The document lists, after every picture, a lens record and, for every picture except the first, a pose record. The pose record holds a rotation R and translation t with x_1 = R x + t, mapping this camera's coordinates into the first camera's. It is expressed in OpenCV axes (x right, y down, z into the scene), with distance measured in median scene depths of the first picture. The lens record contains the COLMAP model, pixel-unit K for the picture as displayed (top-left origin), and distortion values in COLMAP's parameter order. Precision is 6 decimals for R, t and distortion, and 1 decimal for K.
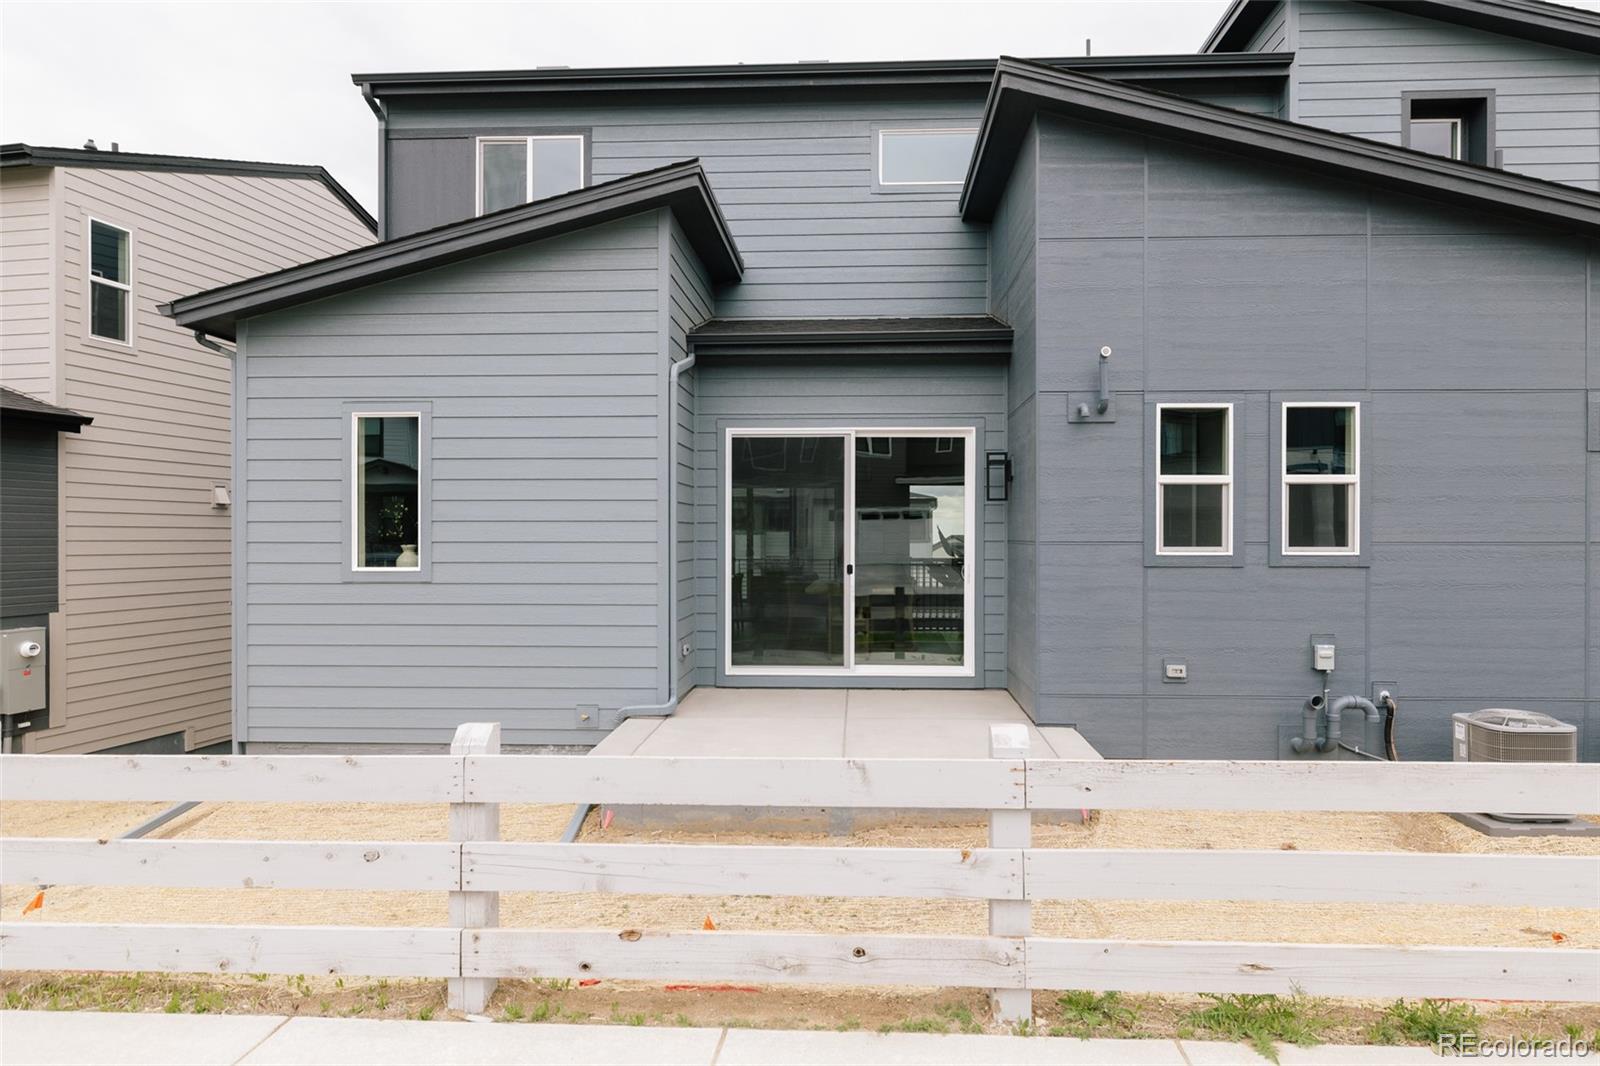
lens RADIAL K [[948.7, 0, 793.5], [0, 948.7, 535.2], [0, 0, 1]] dist [-0.000329, 0.000649]
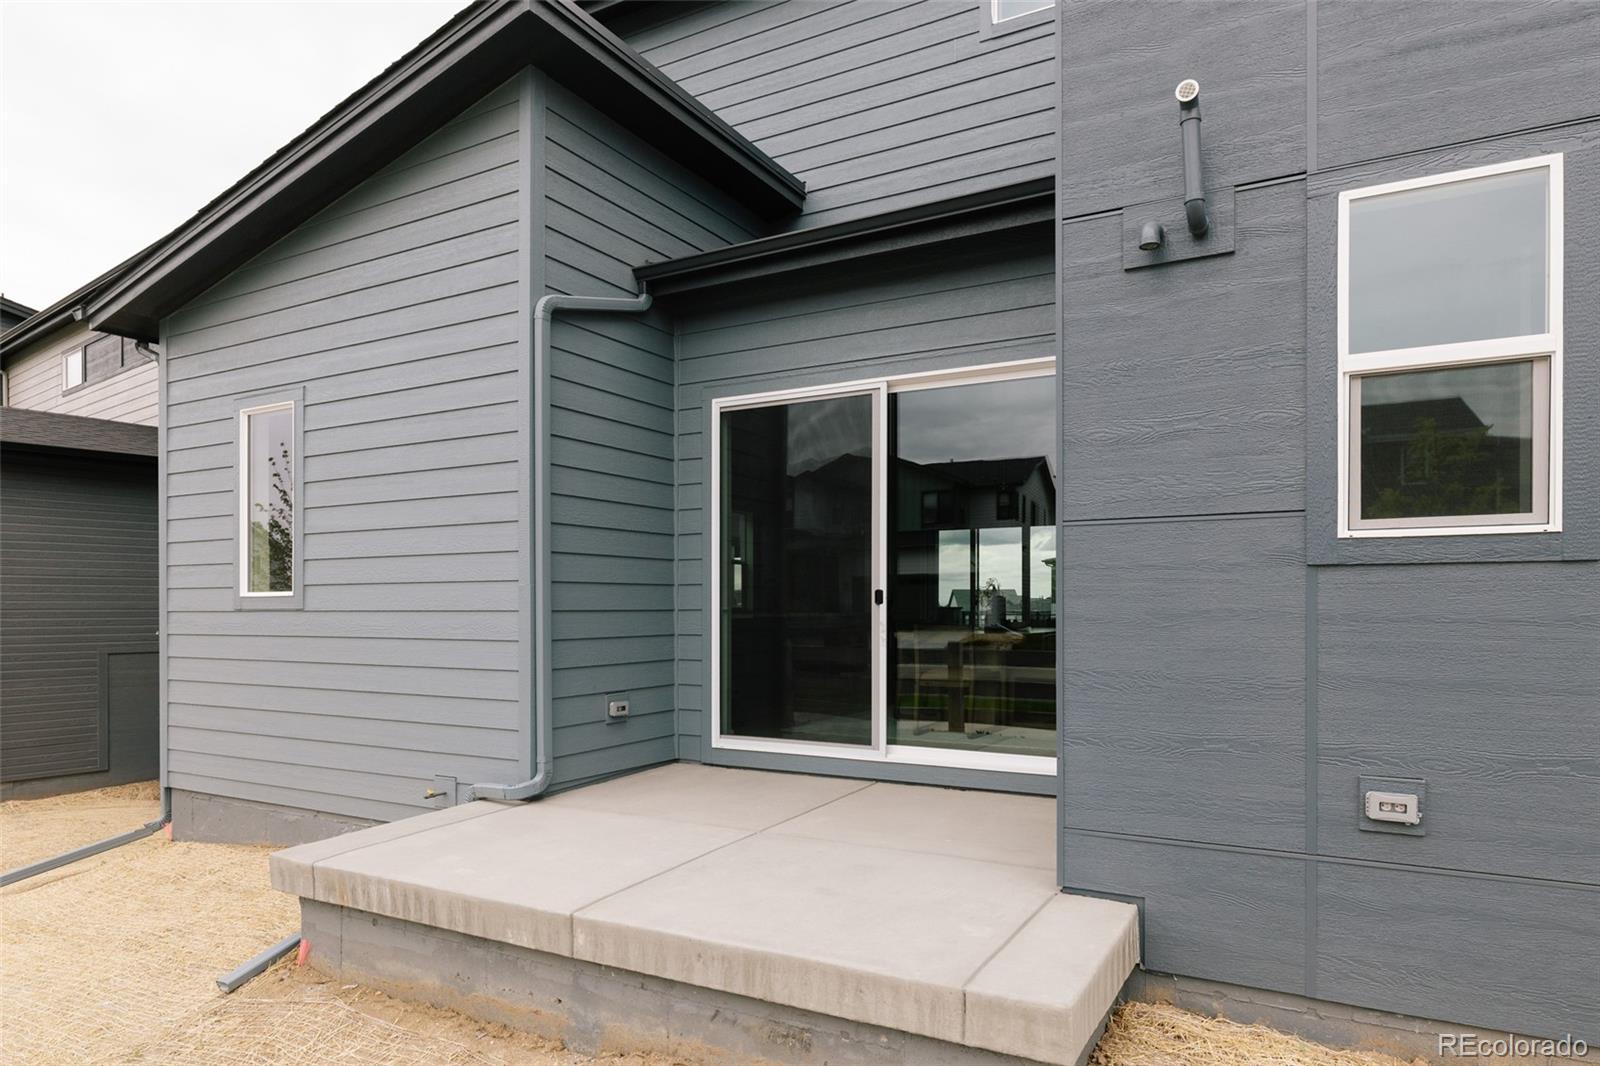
lens RADIAL K [[867.4, 0, 859.5], [0, 867.4, 611.1], [0, 0, 1]] dist [0.000902, 0.000209]
pose [[0.889626, -0.006449, -0.456644, 0.366668], [0.006855, 0.999976, -0.000768, 0.053077], [0.456638, -0.002447, 0.889649, 0.539285]]
